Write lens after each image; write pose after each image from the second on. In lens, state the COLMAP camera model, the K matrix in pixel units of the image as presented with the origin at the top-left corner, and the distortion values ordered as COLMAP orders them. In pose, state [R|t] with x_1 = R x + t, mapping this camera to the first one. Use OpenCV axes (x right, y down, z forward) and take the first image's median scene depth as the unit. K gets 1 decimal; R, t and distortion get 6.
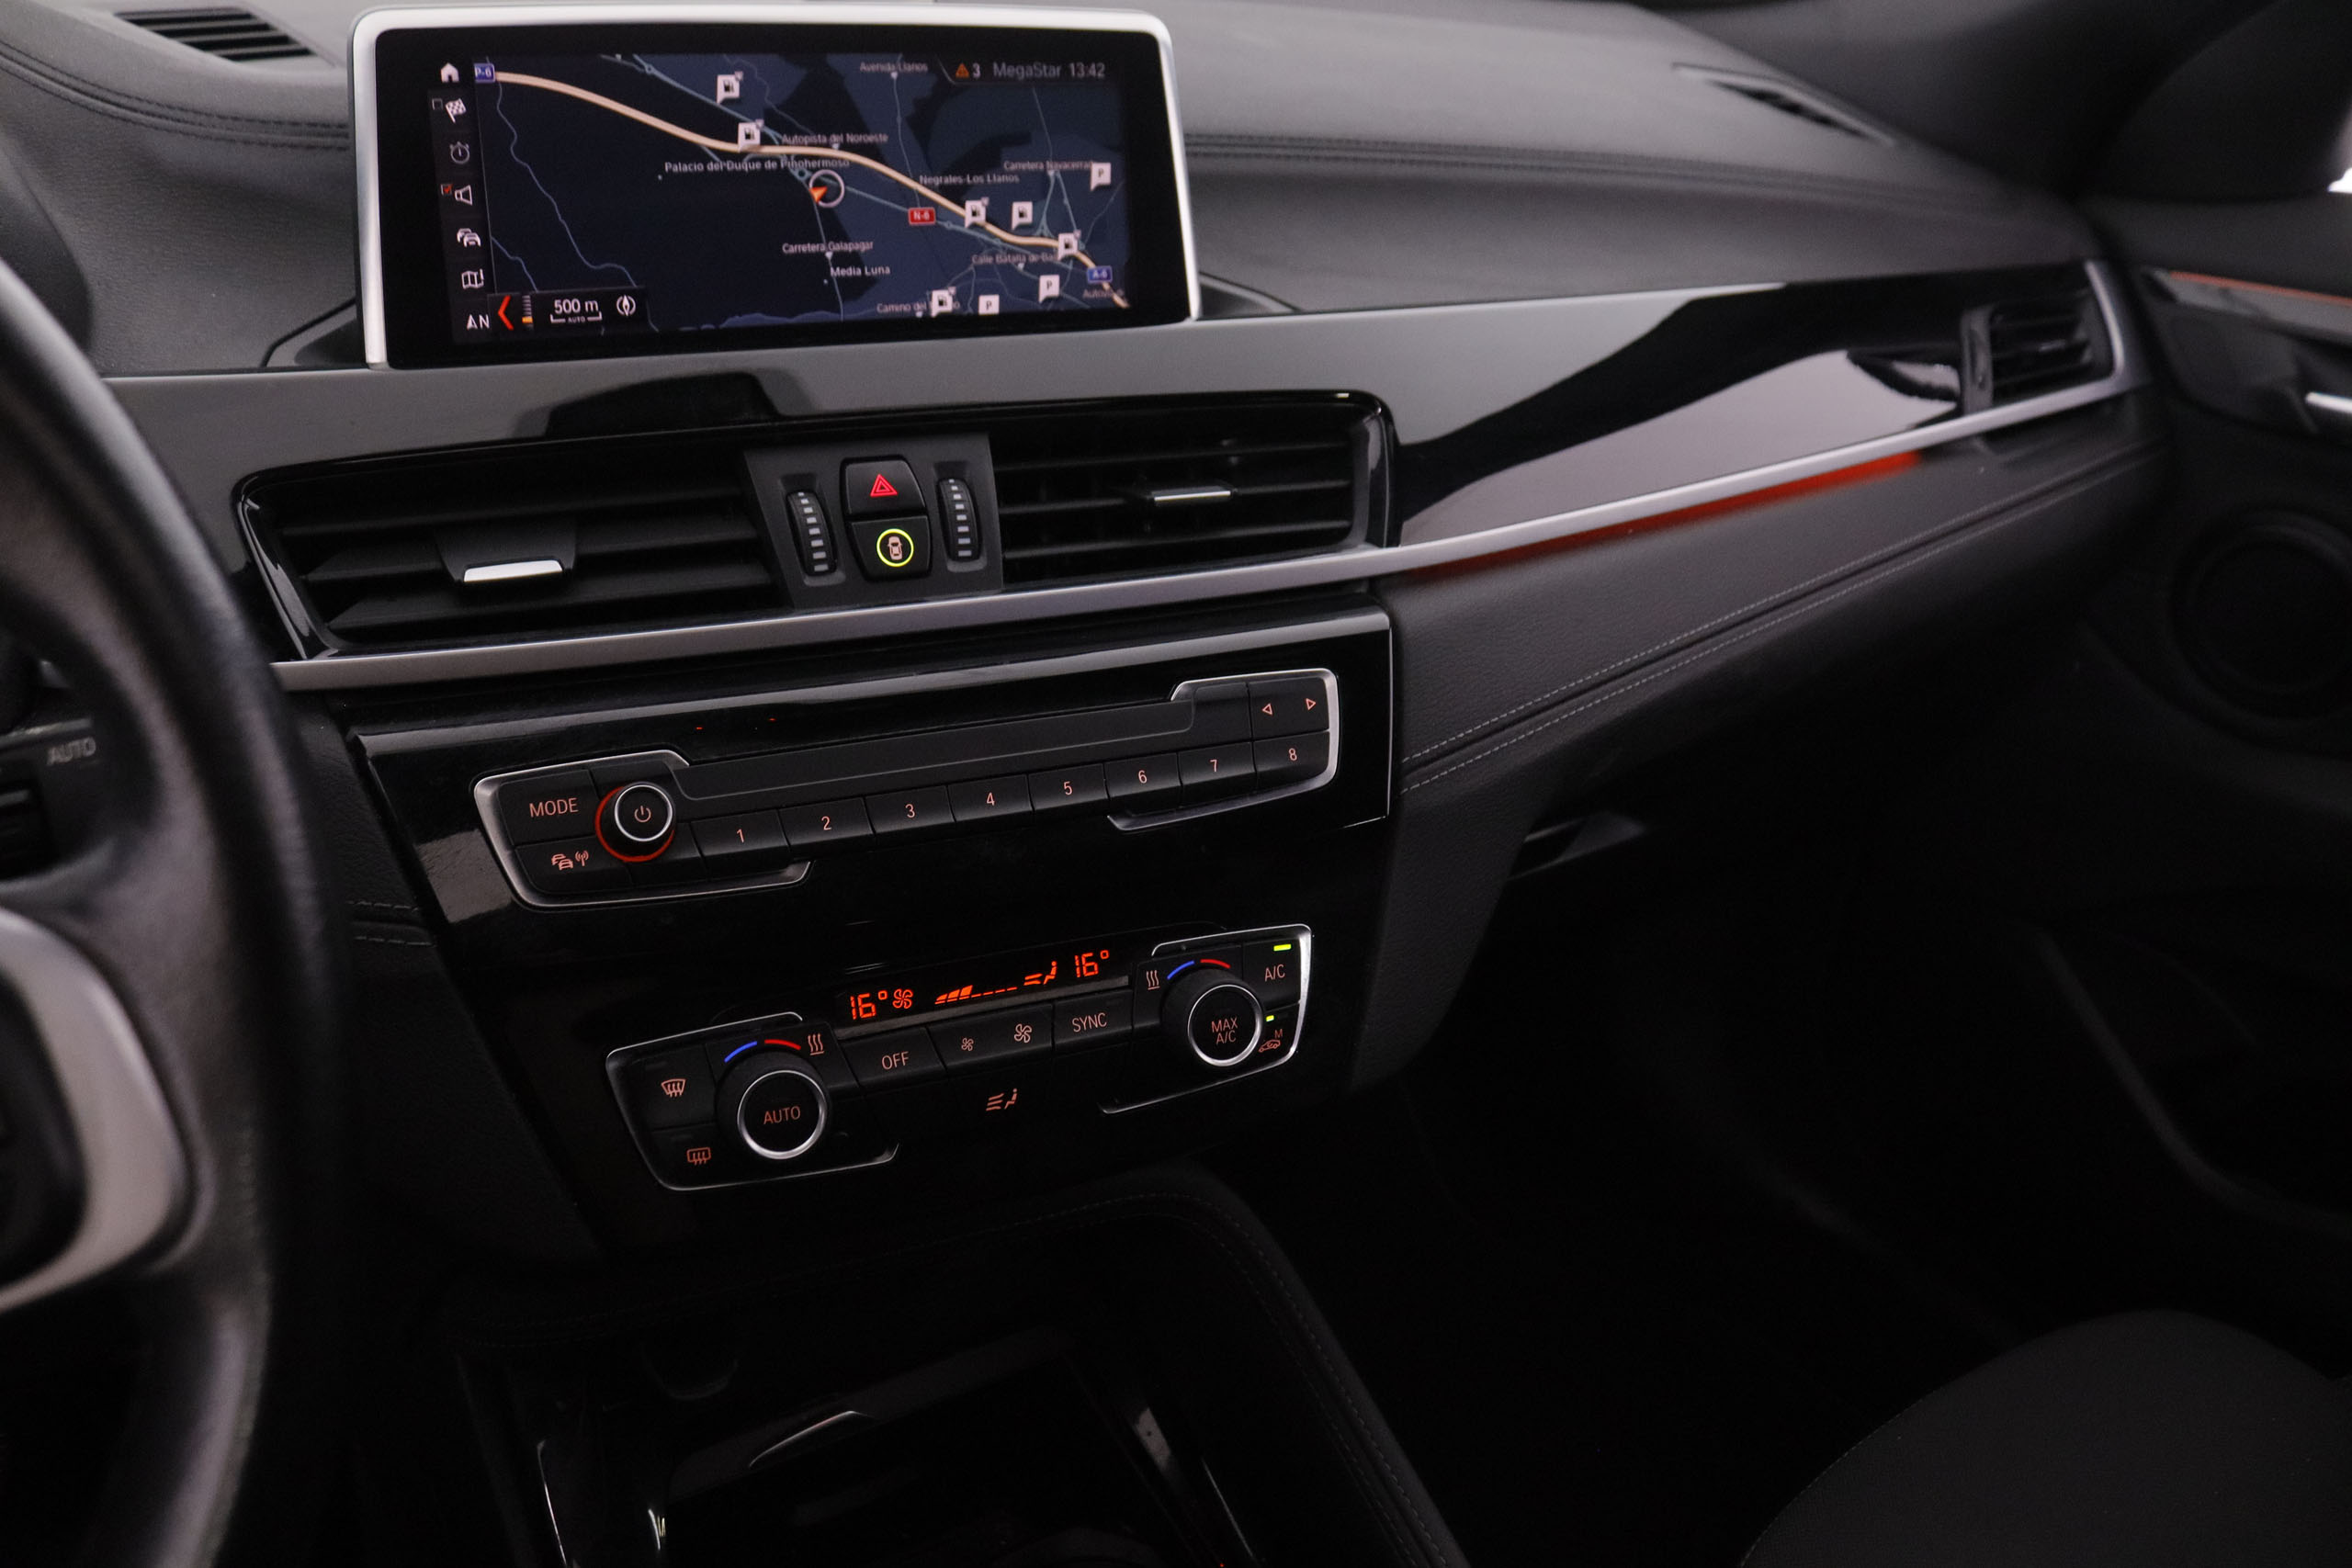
lens RADIAL K [[1999.5, 0, 1176.0], [0, 1999.5, 784.0], [0, 0, 1]] dist [-0.189764, 0.219170]
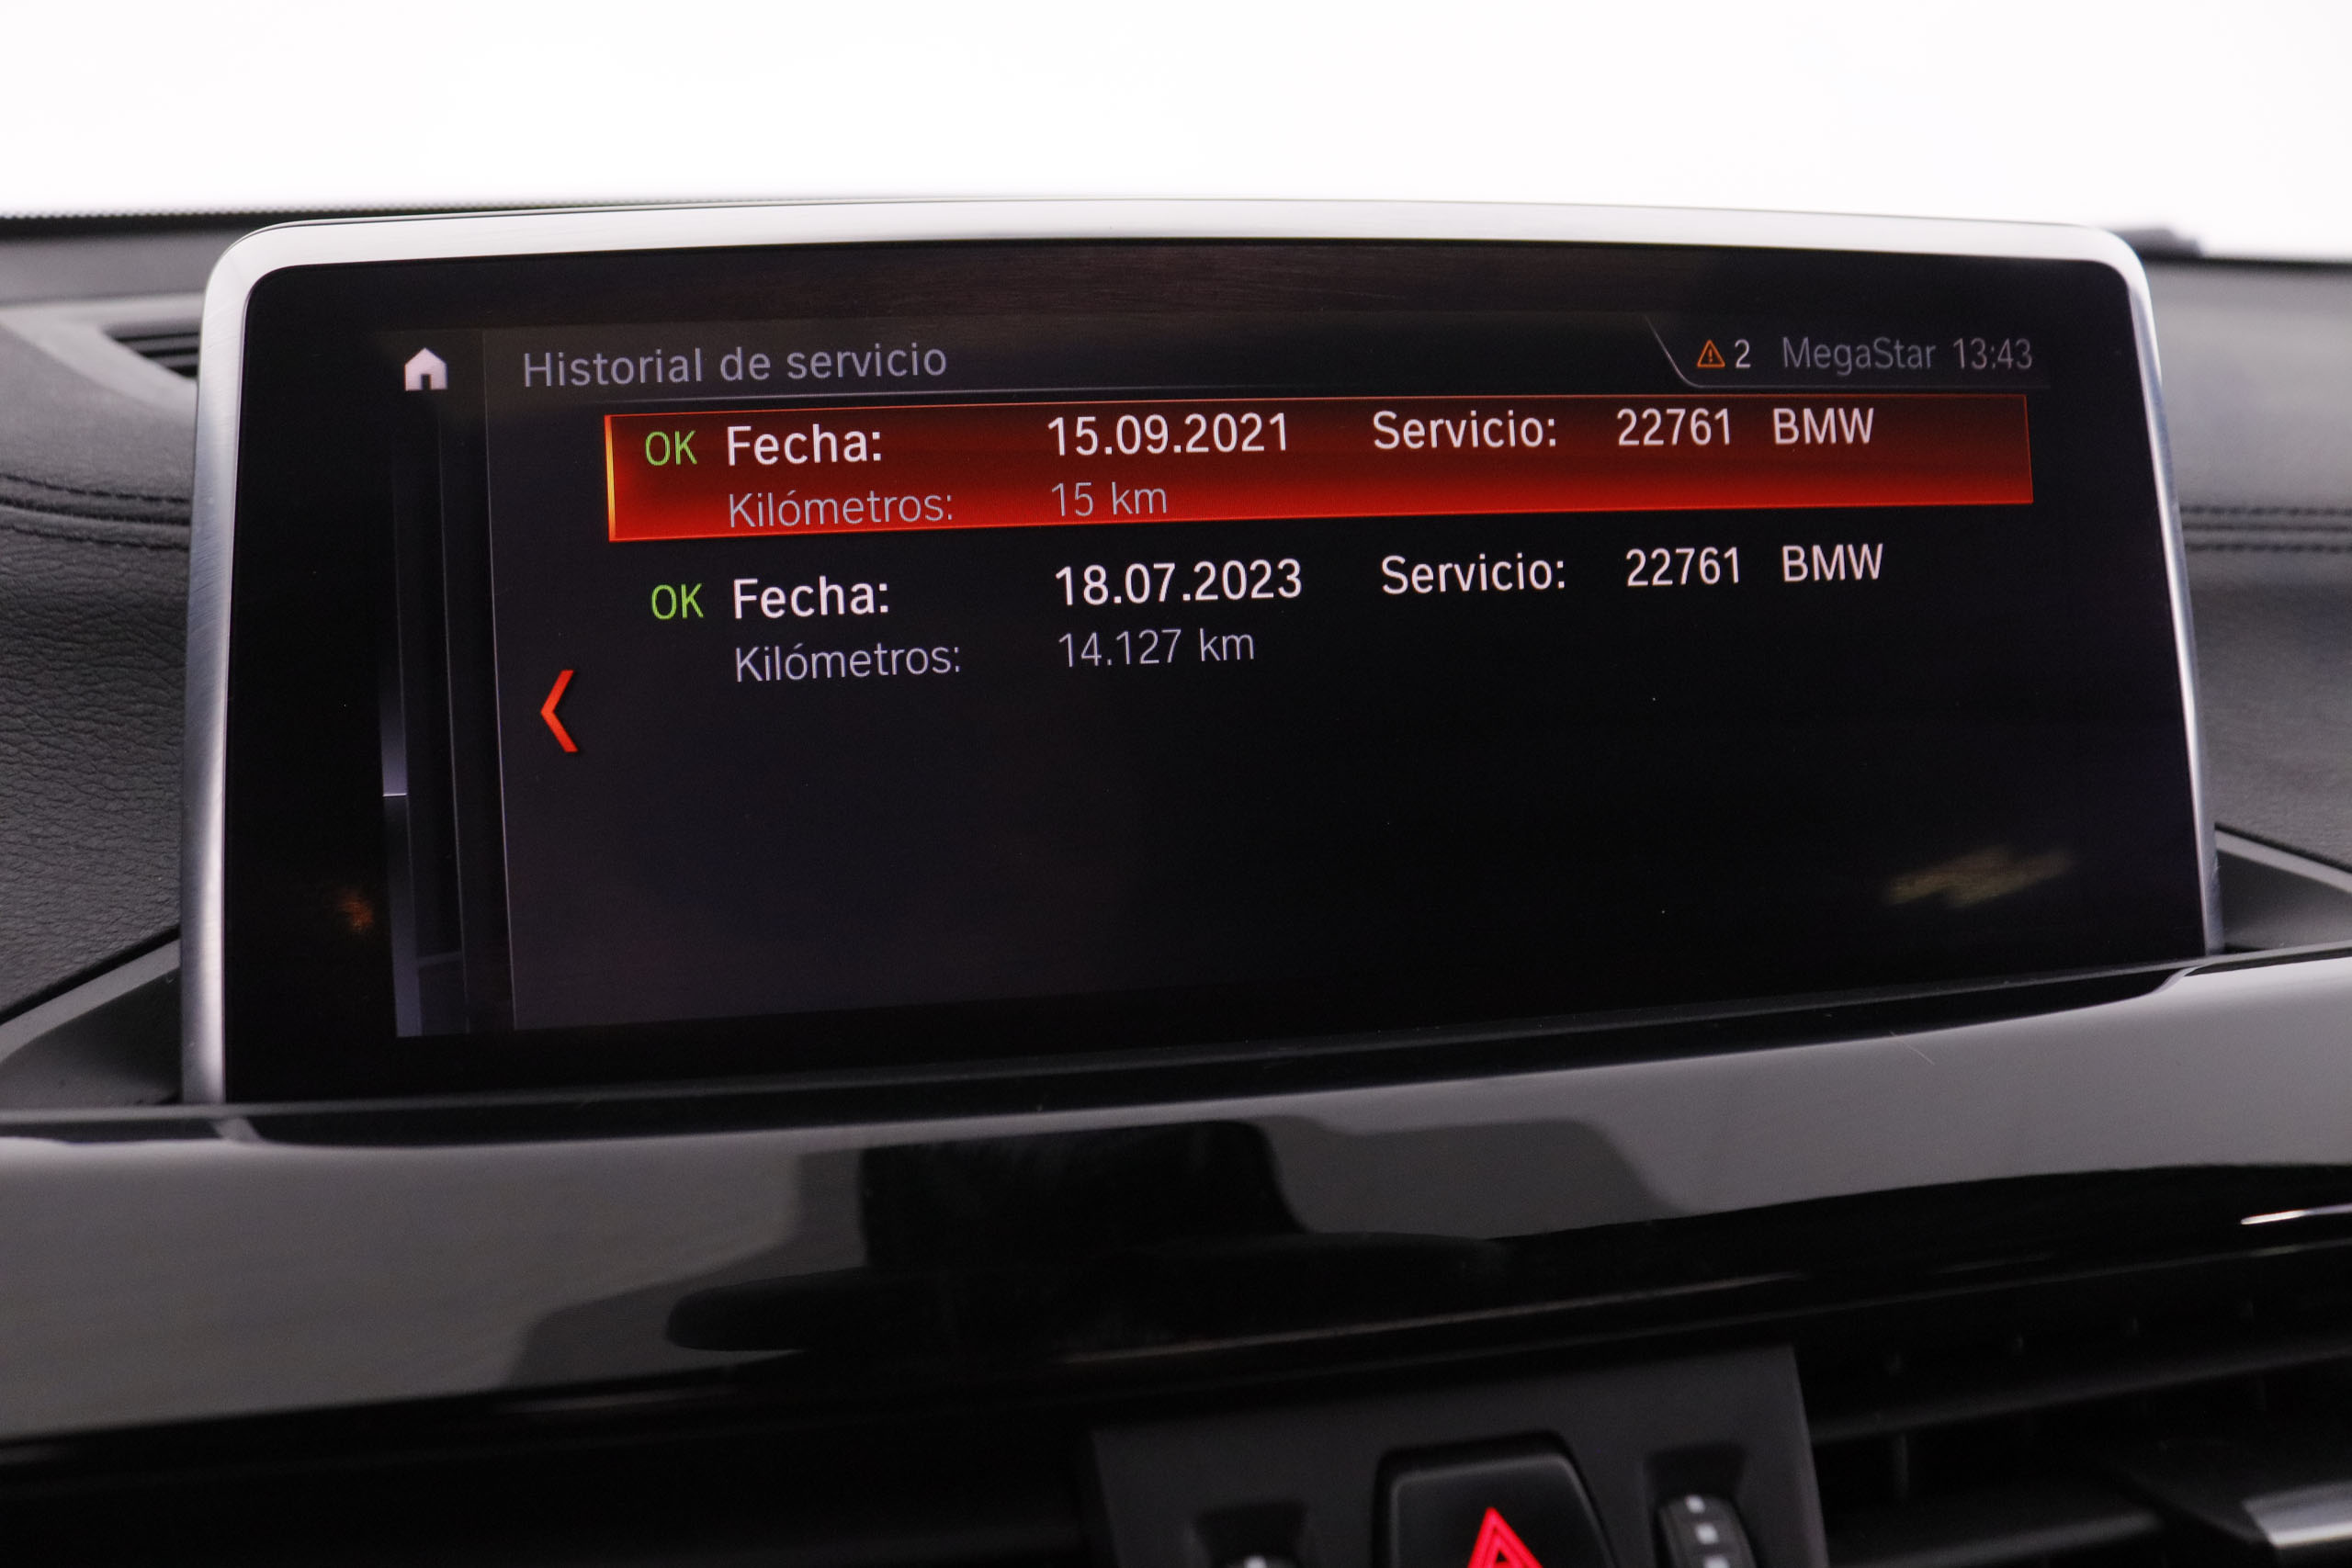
lens RADIAL K [[1992.6, 0, 1176.0], [0, 1992.6, 784.0], [0, 0, 1]] dist [-0.184669, 0.203125]
pose [[0.974154, 0.005501, -0.225816, -0.118281], [-0.046426, 0.983237, -0.176325, -0.196921], [0.221061, 0.182252, 0.958080, 0.594100]]
